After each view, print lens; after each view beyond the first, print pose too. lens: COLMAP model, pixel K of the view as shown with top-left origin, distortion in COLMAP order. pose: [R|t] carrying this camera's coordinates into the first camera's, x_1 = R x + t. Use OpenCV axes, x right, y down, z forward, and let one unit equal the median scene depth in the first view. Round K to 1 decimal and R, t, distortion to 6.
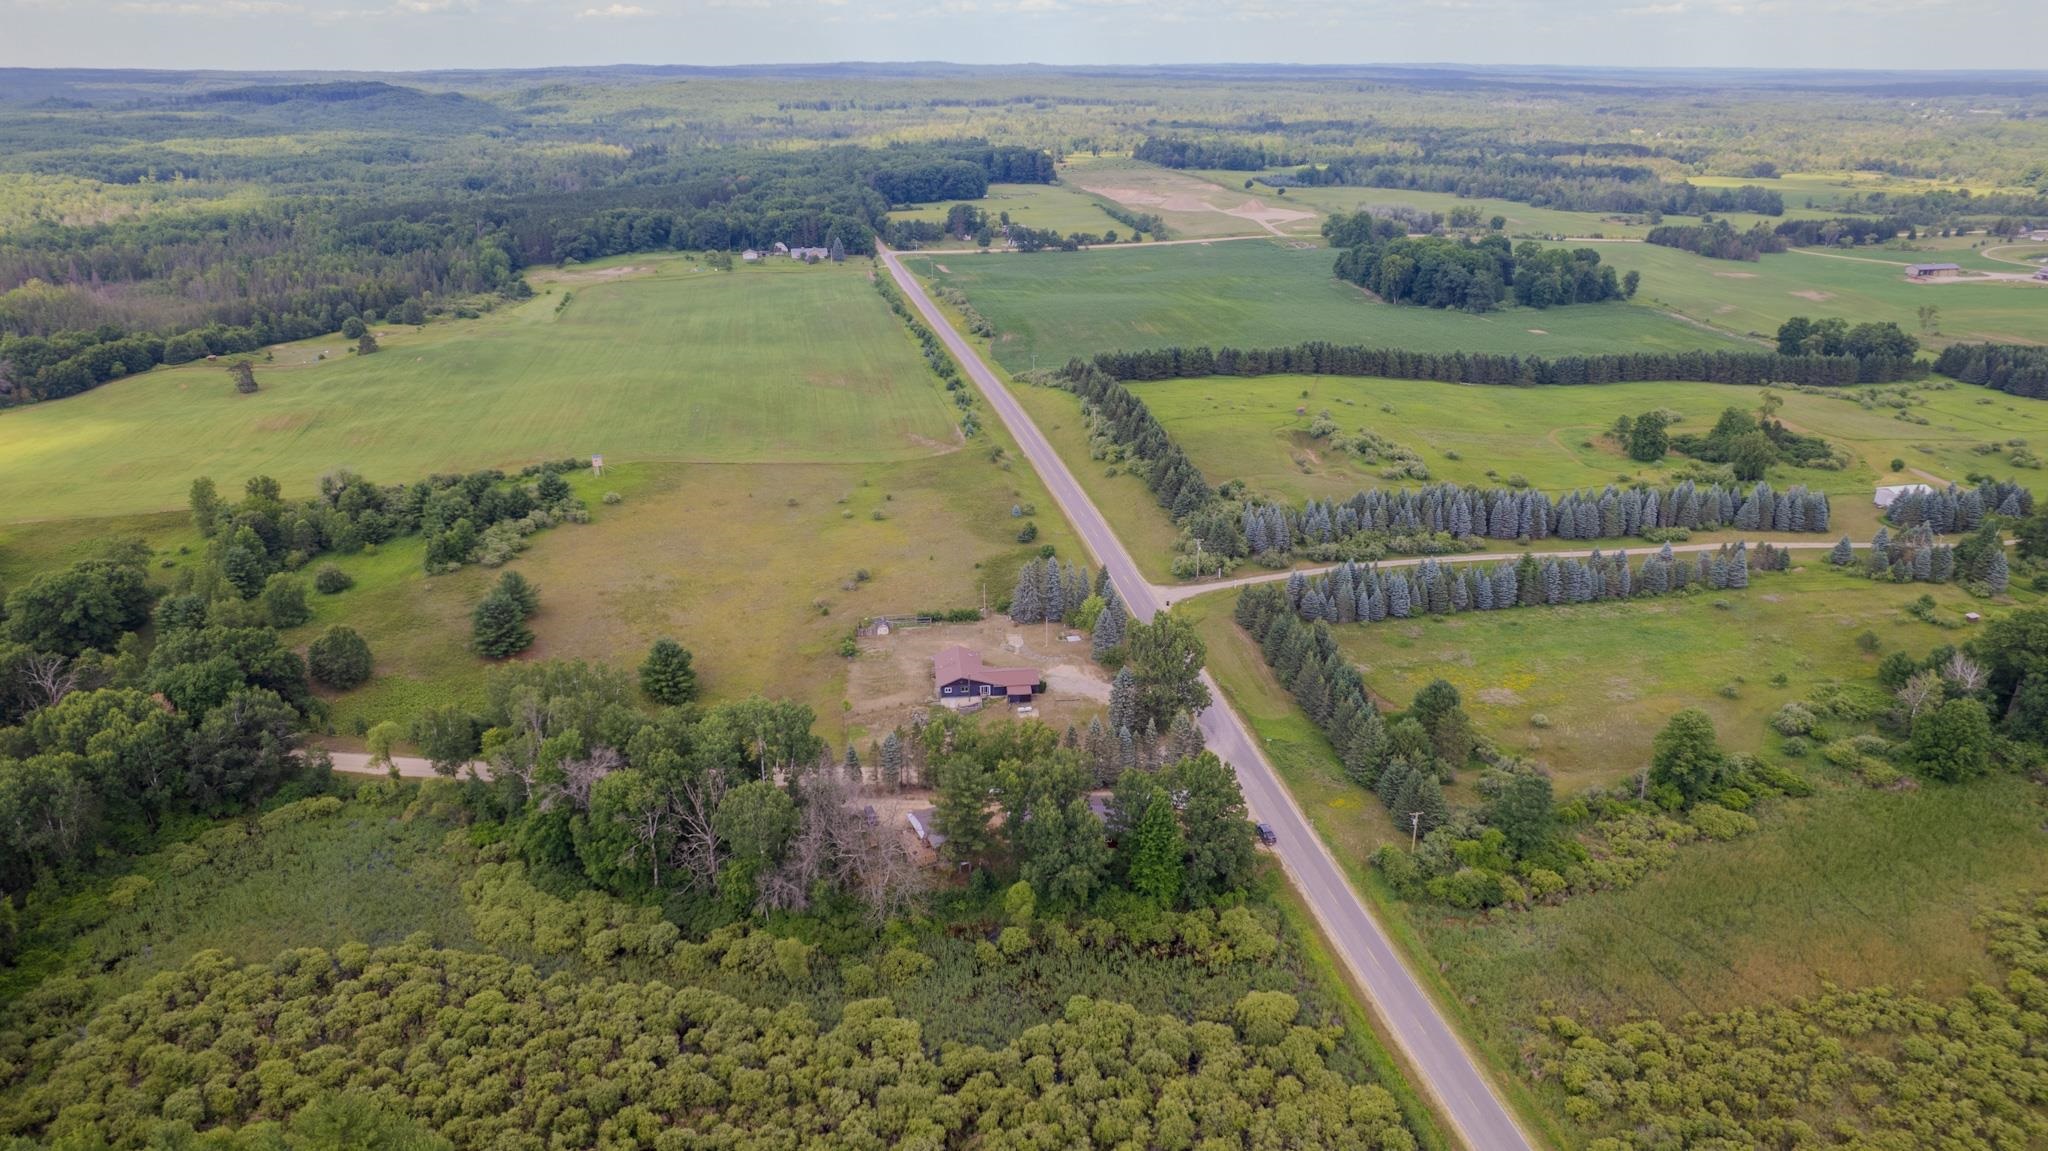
lens RADIAL K [[1308.8, 0, 1021.9], [0, 1308.8, 581.0], [0, 0, 1]] dist [-0.067239, 0.061200]
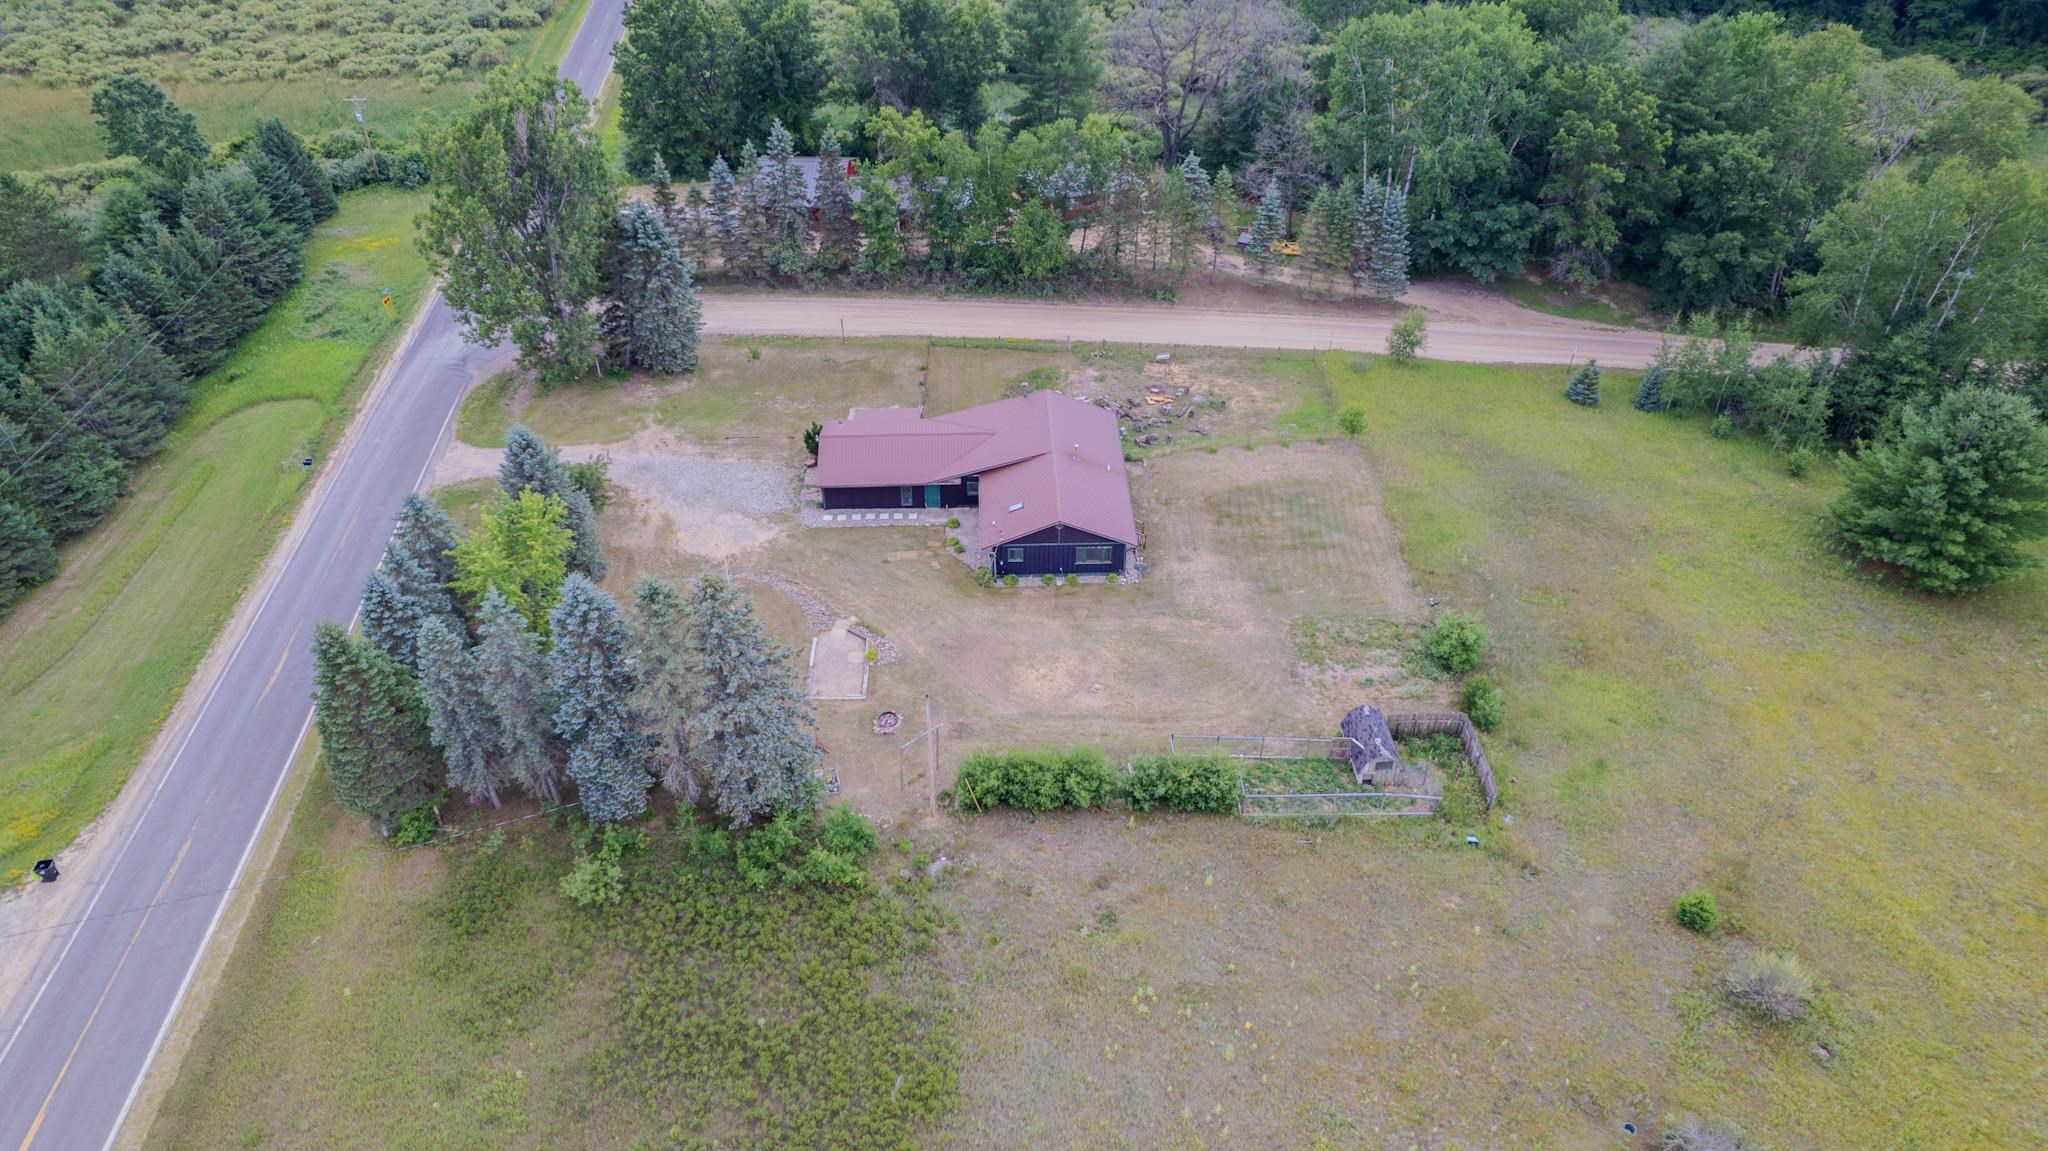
lens RADIAL K [[1308.8, 0, 1021.9], [0, 1308.8, 581.0], [0, 0, 1]] dist [-0.067239, 0.061200]
pose [[-0.997676, -0.041802, 0.053804, -0.049533], [0.026689, 0.486803, 0.873104, -0.170628], [-0.062689, 0.872511, -0.484556, 0.991505]]
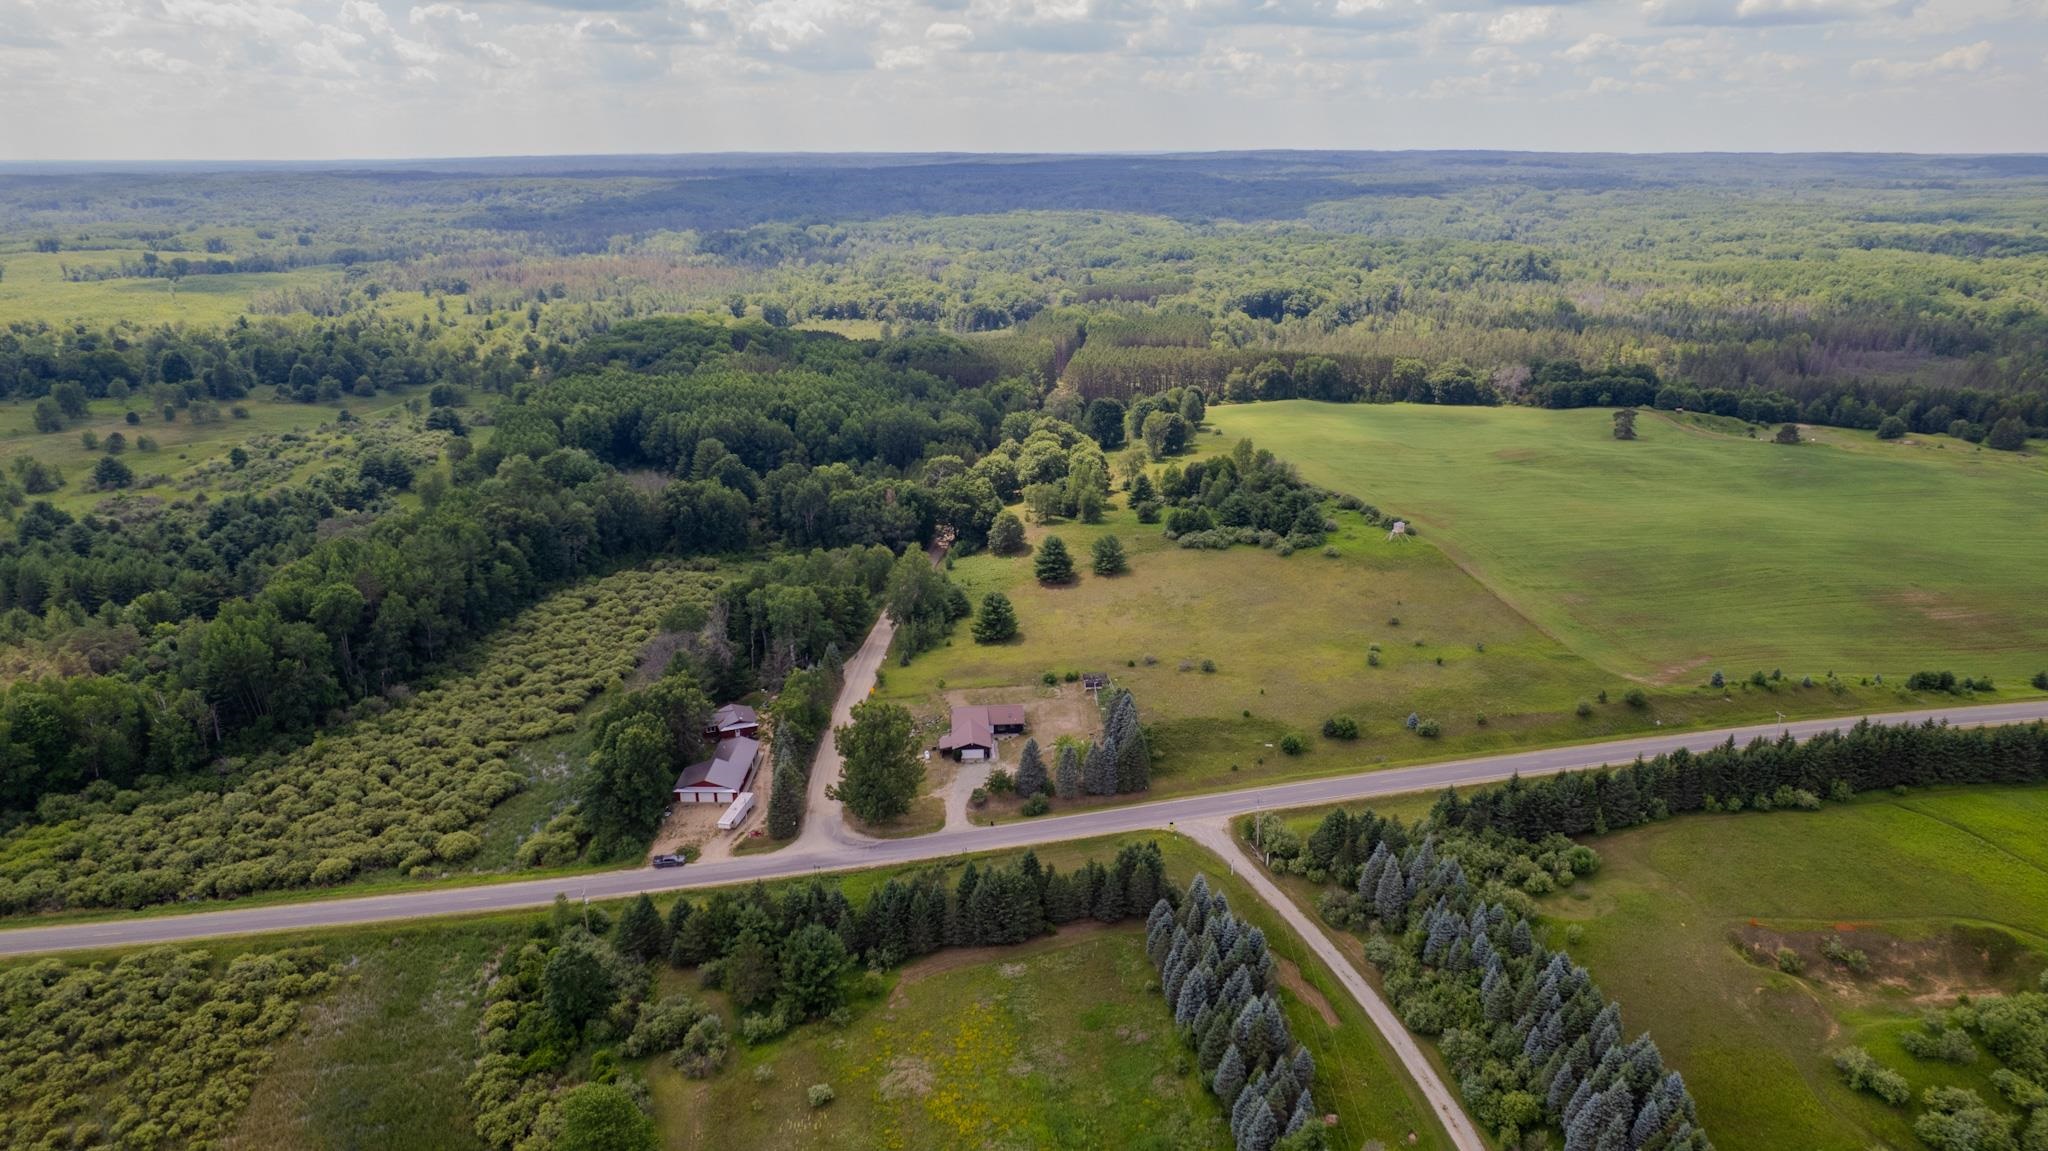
lens RADIAL K [[1308.8, 0, 1021.9], [0, 1308.8, 581.0], [0, 0, 1]] dist [-0.067239, 0.061200]
pose [[-0.030216, 0.318874, -0.947315, 0.760418], [-0.369024, 0.877234, 0.307054, -0.299400], [0.928929, 0.358860, 0.091166, 0.749280]]
